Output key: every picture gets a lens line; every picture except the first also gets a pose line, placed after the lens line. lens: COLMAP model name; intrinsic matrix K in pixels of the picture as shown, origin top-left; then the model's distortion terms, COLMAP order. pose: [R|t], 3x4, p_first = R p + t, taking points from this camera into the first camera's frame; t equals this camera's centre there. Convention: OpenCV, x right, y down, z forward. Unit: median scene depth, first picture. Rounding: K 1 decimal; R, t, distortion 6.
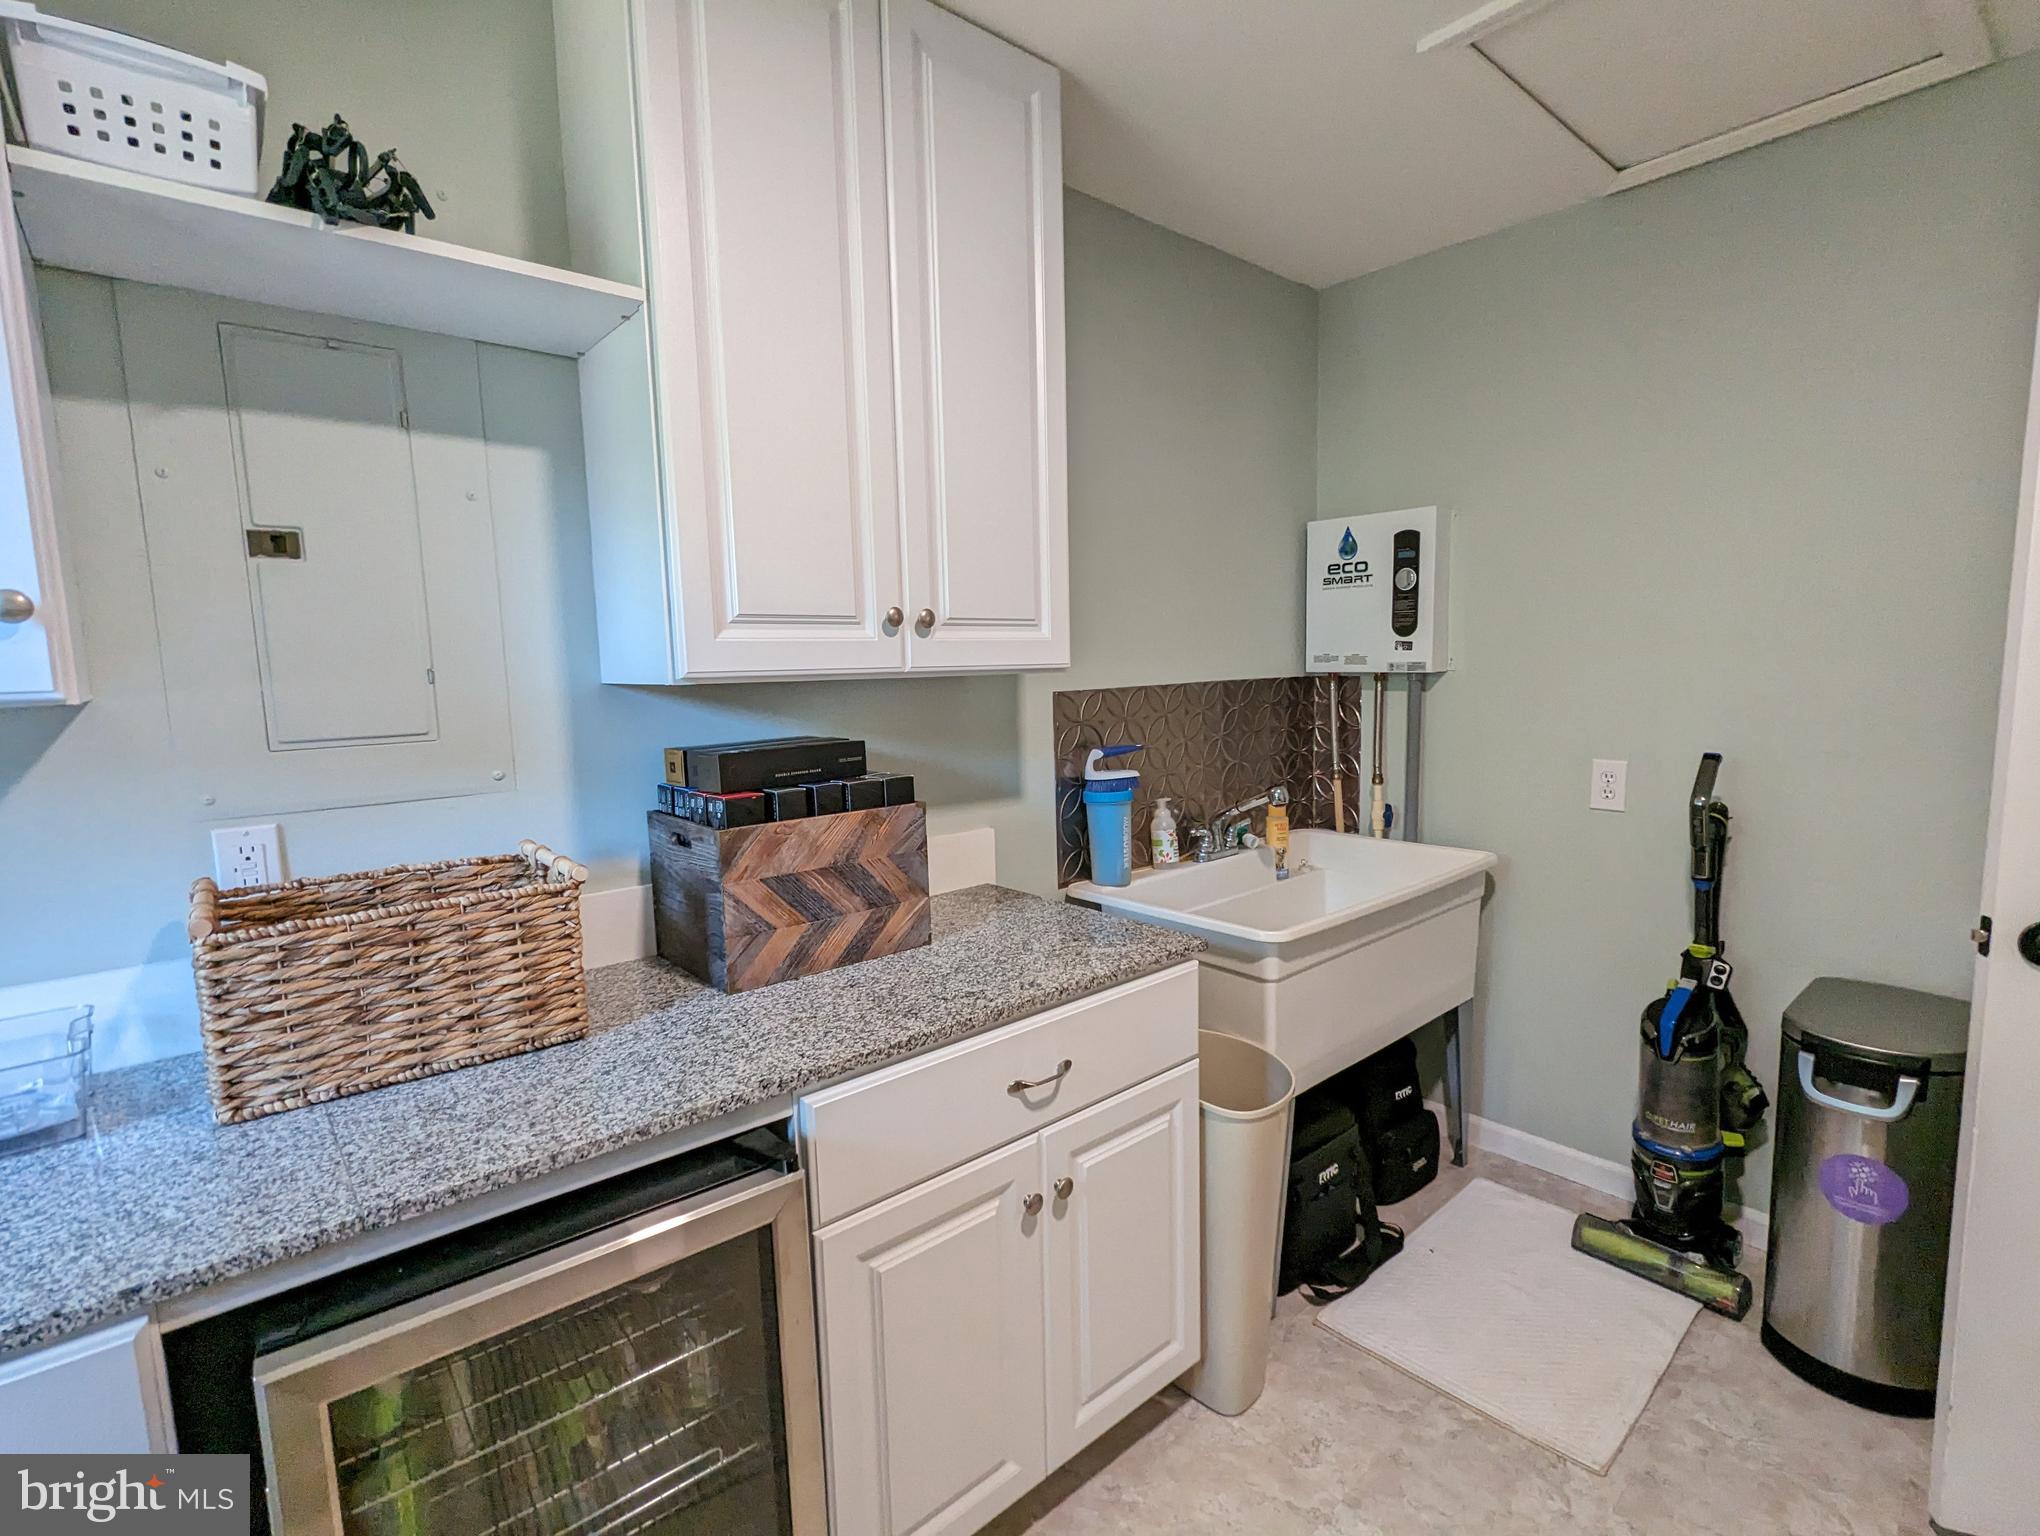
lens RADIAL K [[969.7, 0, 1045.1], [0, 969.7, 768.8], [0, 0, 1]] dist [0.004300, 0.001060]
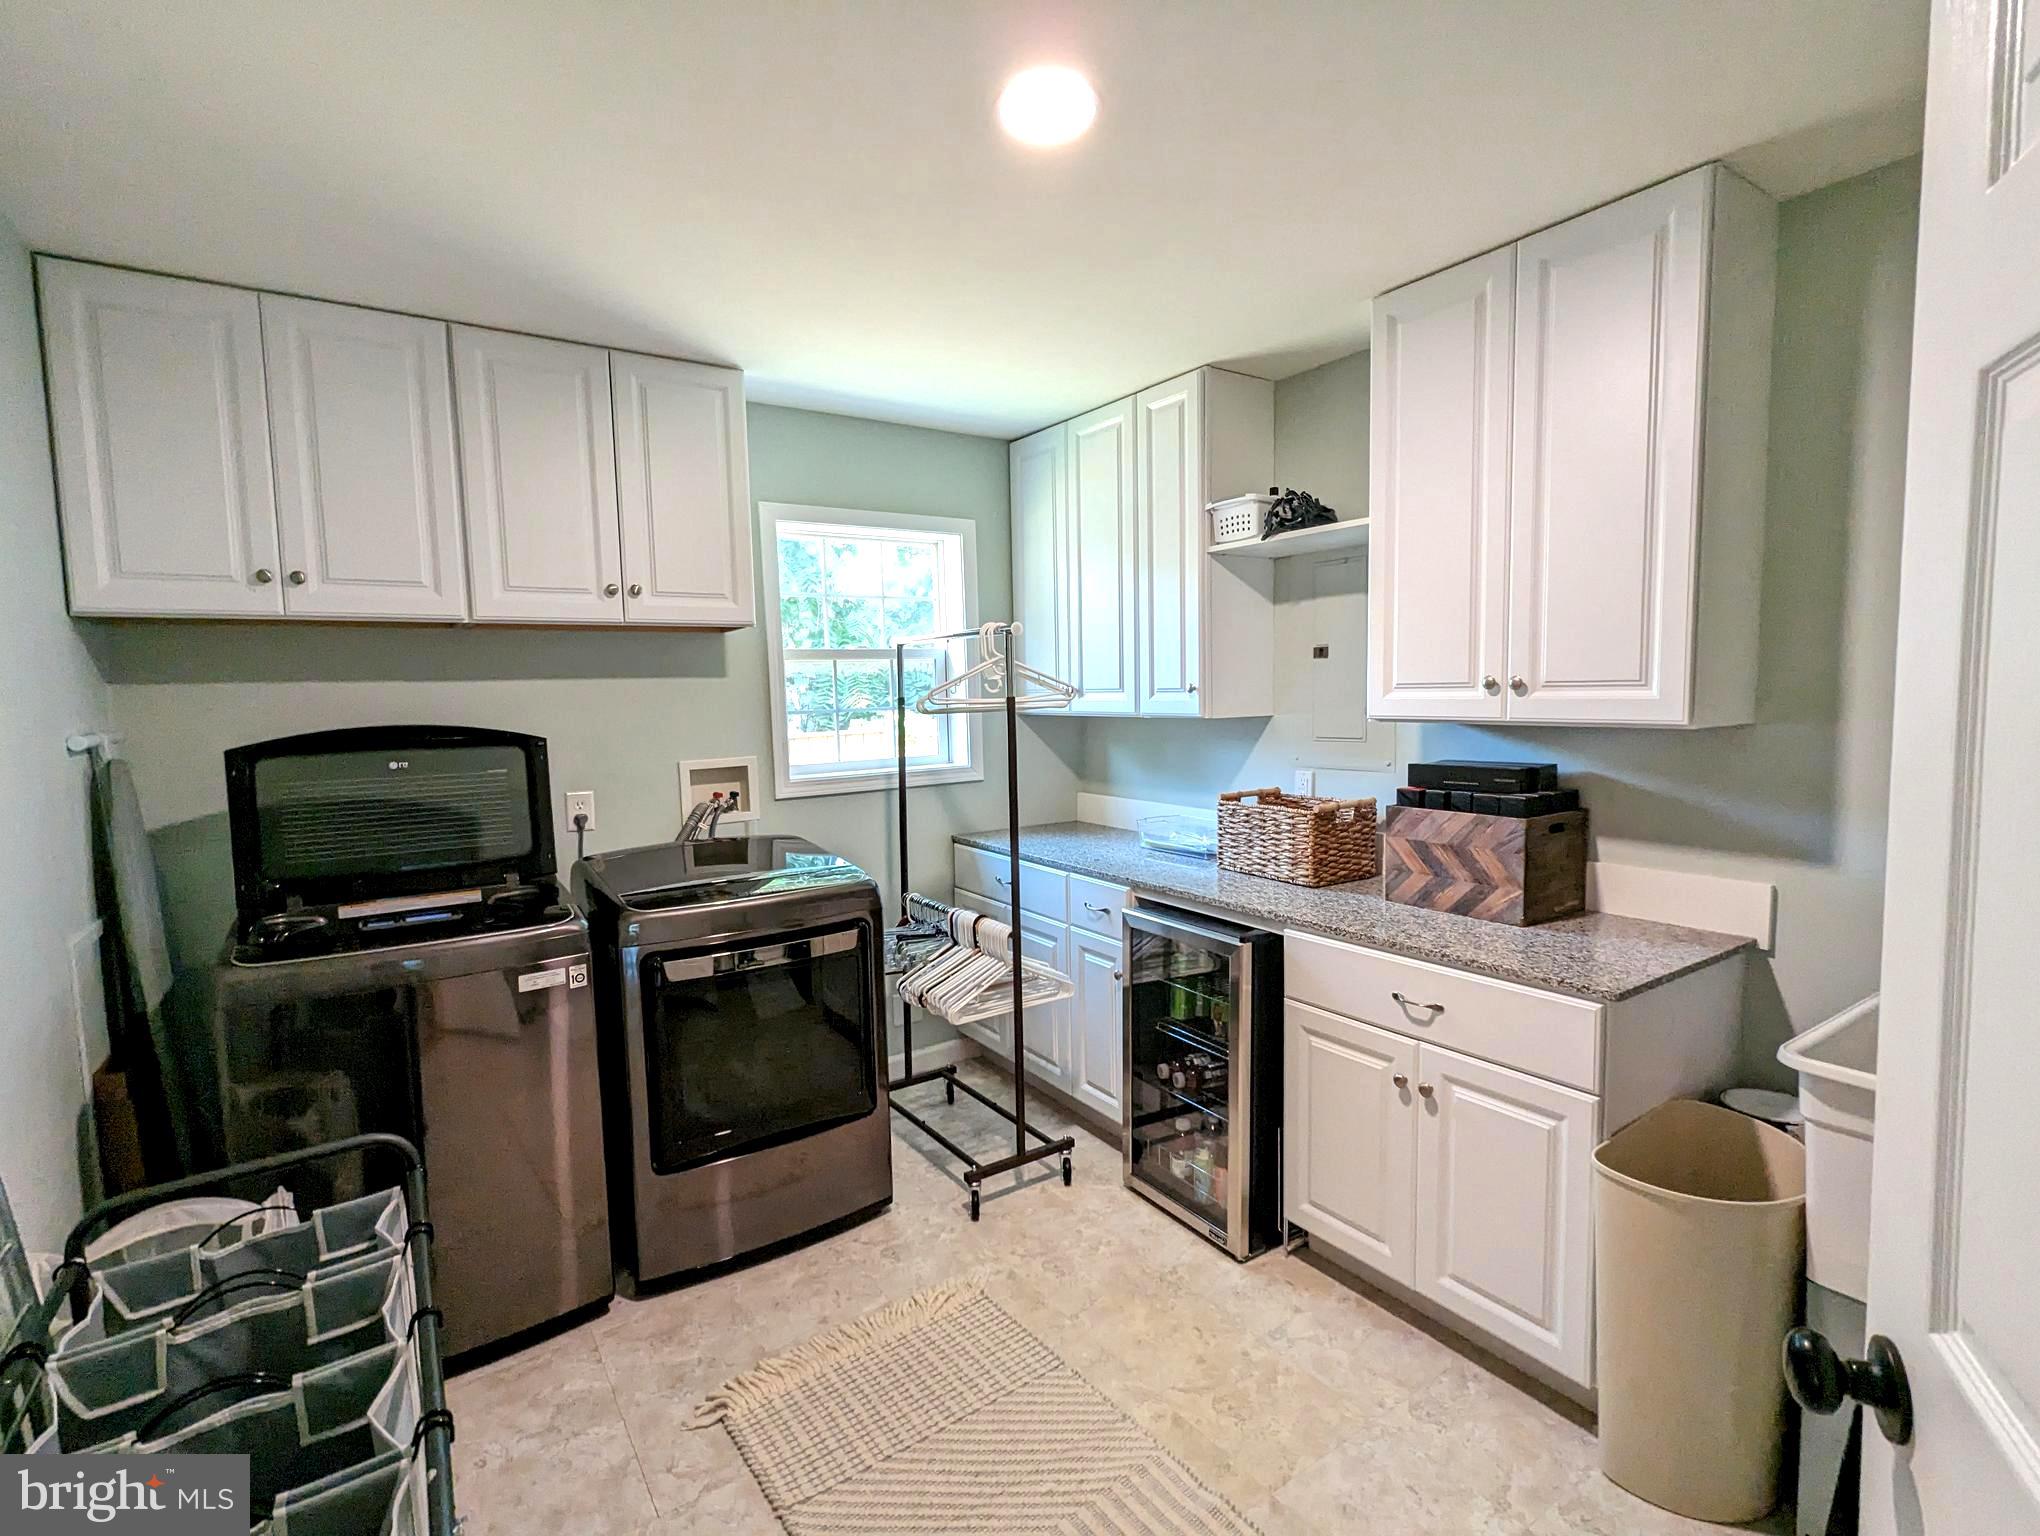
lens RADIAL K [[969.7, 0, 1045.1], [0, 969.7, 768.8], [0, 0, 1]] dist [0.004300, 0.001060]
pose [[-0.109875, 0.105054, -0.988378, 1.390281], [-0.092310, 0.989022, 0.115384, -0.140474], [0.989650, 0.103915, -0.098971, 0.522856]]
